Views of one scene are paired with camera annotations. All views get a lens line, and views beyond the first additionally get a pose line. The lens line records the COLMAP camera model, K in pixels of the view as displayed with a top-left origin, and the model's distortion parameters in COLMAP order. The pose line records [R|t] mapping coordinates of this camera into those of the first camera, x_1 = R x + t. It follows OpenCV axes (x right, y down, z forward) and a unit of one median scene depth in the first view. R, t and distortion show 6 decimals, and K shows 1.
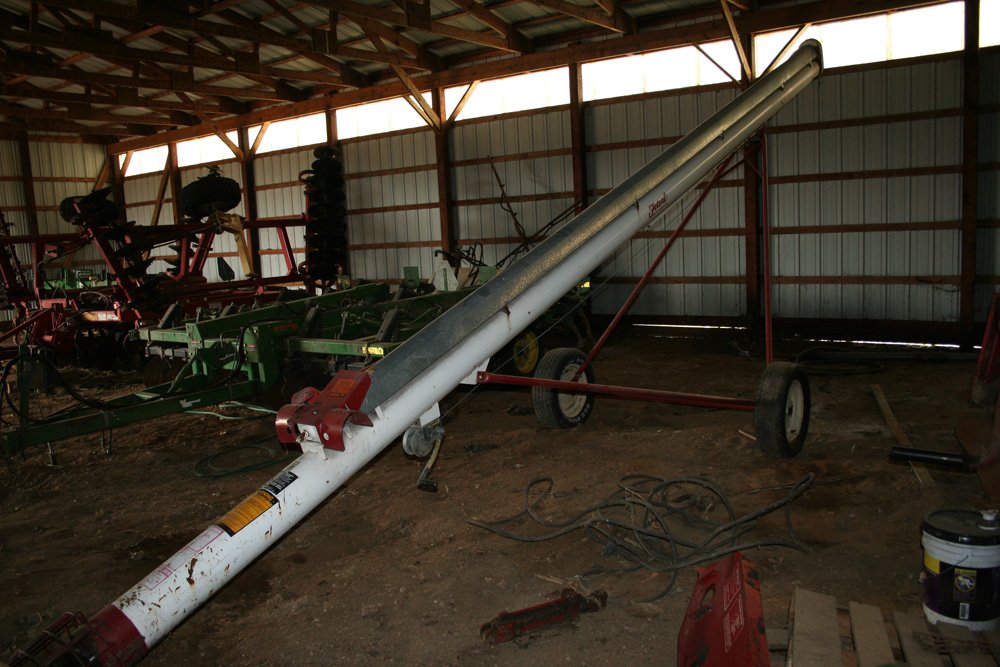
lens RADIAL K [[827.7, 0, 492.3], [0, 827.7, 348.5], [0, 0, 1]] dist [-0.139625, 0.105741]
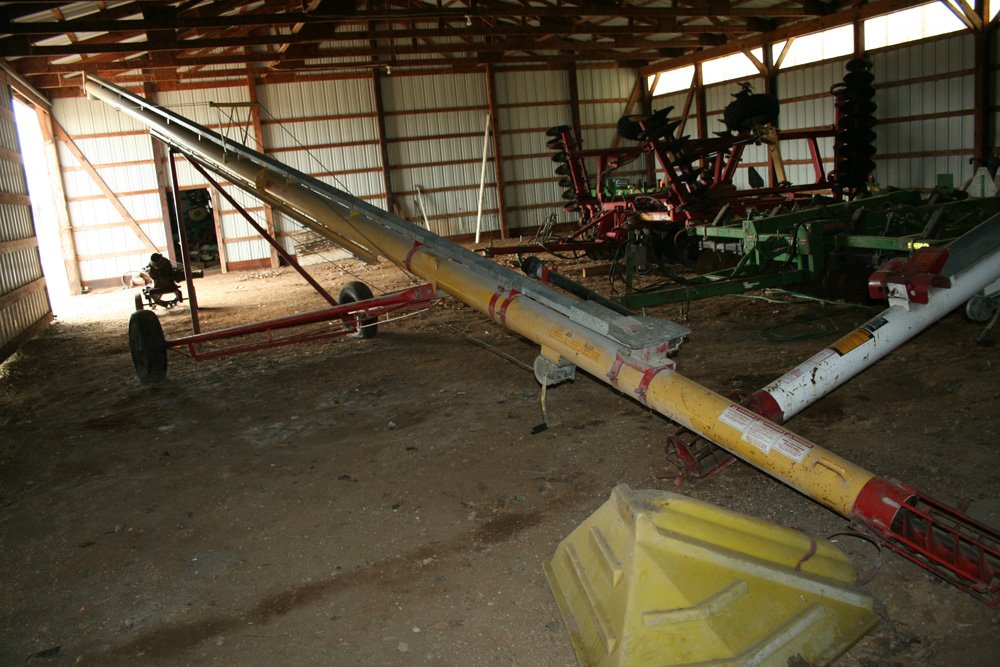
lens RADIAL K [[827.7, 0, 493.6], [0, 827.7, 341.3], [0, 0, 1]] dist [-0.139625, 0.105741]
pose [[0.841607, 0.084542, -0.533432, -0.021243], [-0.033440, 0.993934, 0.104766, 0.020664], [0.539054, -0.070334, 0.839329, -0.139098]]
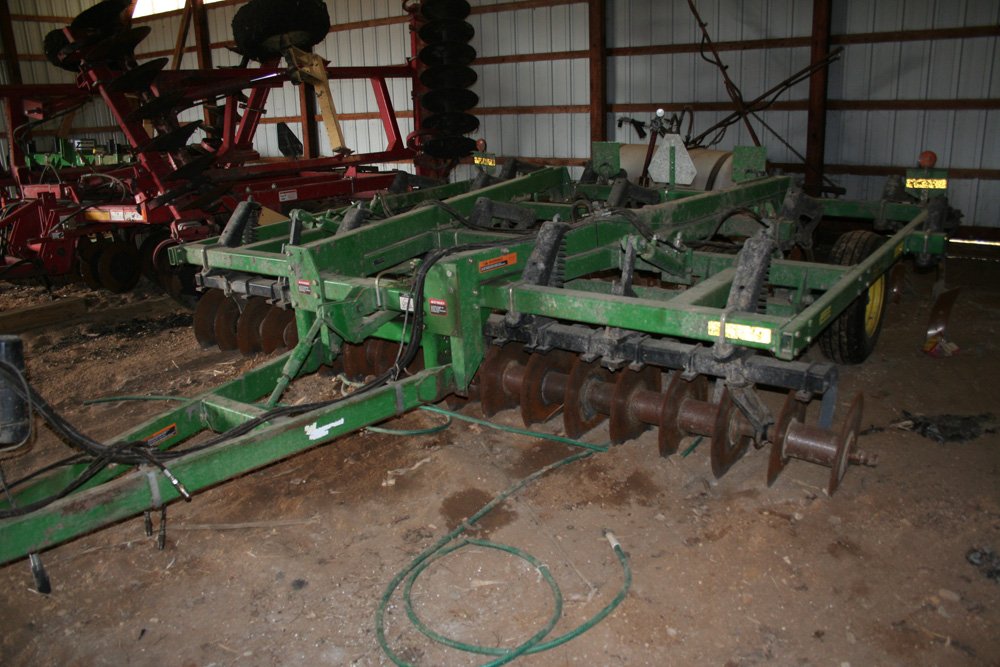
lens RADIAL K [[827.7, 0, 495.8], [0, 827.7, 341.5], [0, 0, 1]] dist [-0.139625, 0.105741]
pose [[0.999854, 0.017022, -0.001445, -0.157204], [-0.016644, 0.989711, 0.142108, -0.030903], [0.003849, -0.142064, 0.989850, 0.307243]]
